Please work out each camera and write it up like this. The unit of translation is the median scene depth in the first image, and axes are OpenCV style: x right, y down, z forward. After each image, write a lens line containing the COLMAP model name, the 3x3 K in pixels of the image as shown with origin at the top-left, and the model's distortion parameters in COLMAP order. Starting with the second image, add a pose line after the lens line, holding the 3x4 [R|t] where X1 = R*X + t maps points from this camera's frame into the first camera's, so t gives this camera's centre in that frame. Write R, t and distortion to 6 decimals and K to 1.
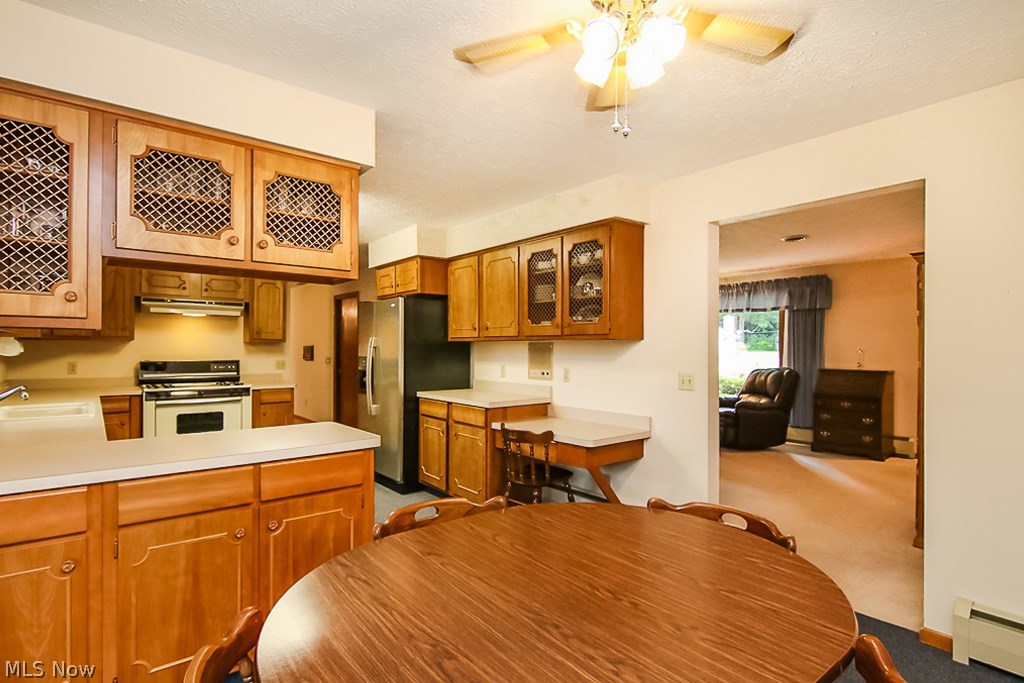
lens RADIAL K [[504.6, 0, 508.1], [0, 504.6, 350.3], [0, 0, 1]] dist [0.001451, -0.002861]
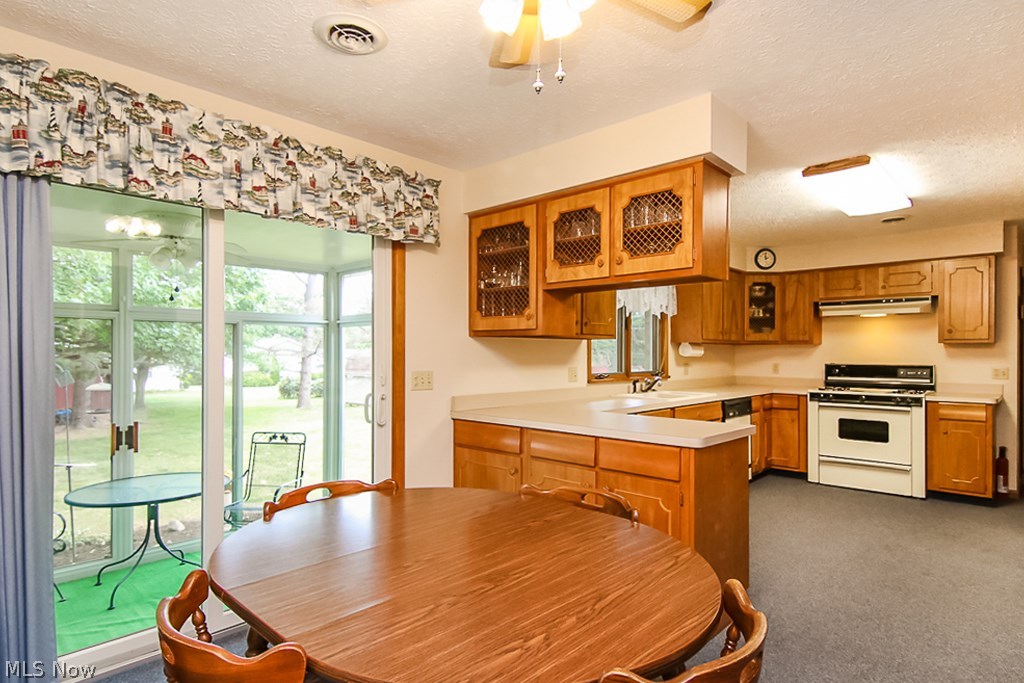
lens RADIAL K [[538.8, 0, 519.9], [0, 538.8, 354.0], [0, 0, 1]] dist [0.012517, -0.006447]
pose [[0.133077, -0.000827, -0.991105, 0.314976], [-0.006125, 0.999980, -0.001657, 0.007655], [0.991087, 0.006291, 0.133069, 0.242581]]
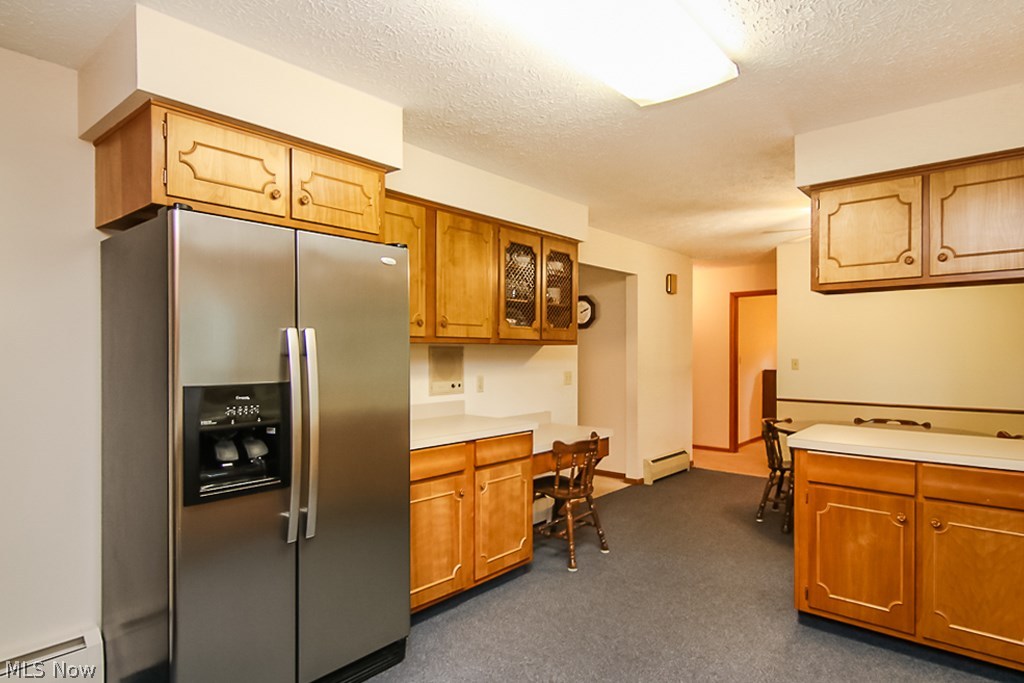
lens RADIAL K [[571.9, 0, 497.3], [0, 571.9, 356.3], [0, 0, 1]] dist [-0.002160, -0.002972]
pose [[-0.170600, -0.011965, 0.985268, -0.705849], [0.005263, 0.999901, 0.013054, -0.009555], [-0.985326, 0.007412, -0.170521, 0.933003]]
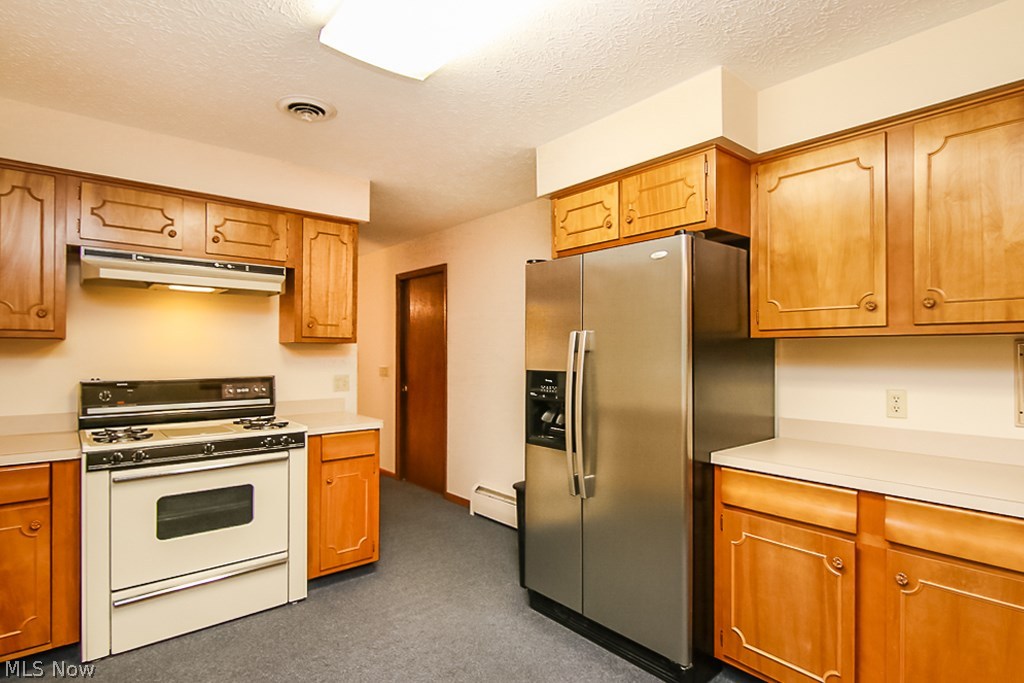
lens RADIAL K [[521.8, 0, 515.1], [0, 521.8, 349.9], [0, 0, 1]] dist [-0.002693, -0.002929]
pose [[0.999795, -0.004040, 0.019829, -0.339398], [0.004209, 0.999955, -0.008513, -0.003465], [-0.019793, 0.008594, 0.999767, 0.518288]]
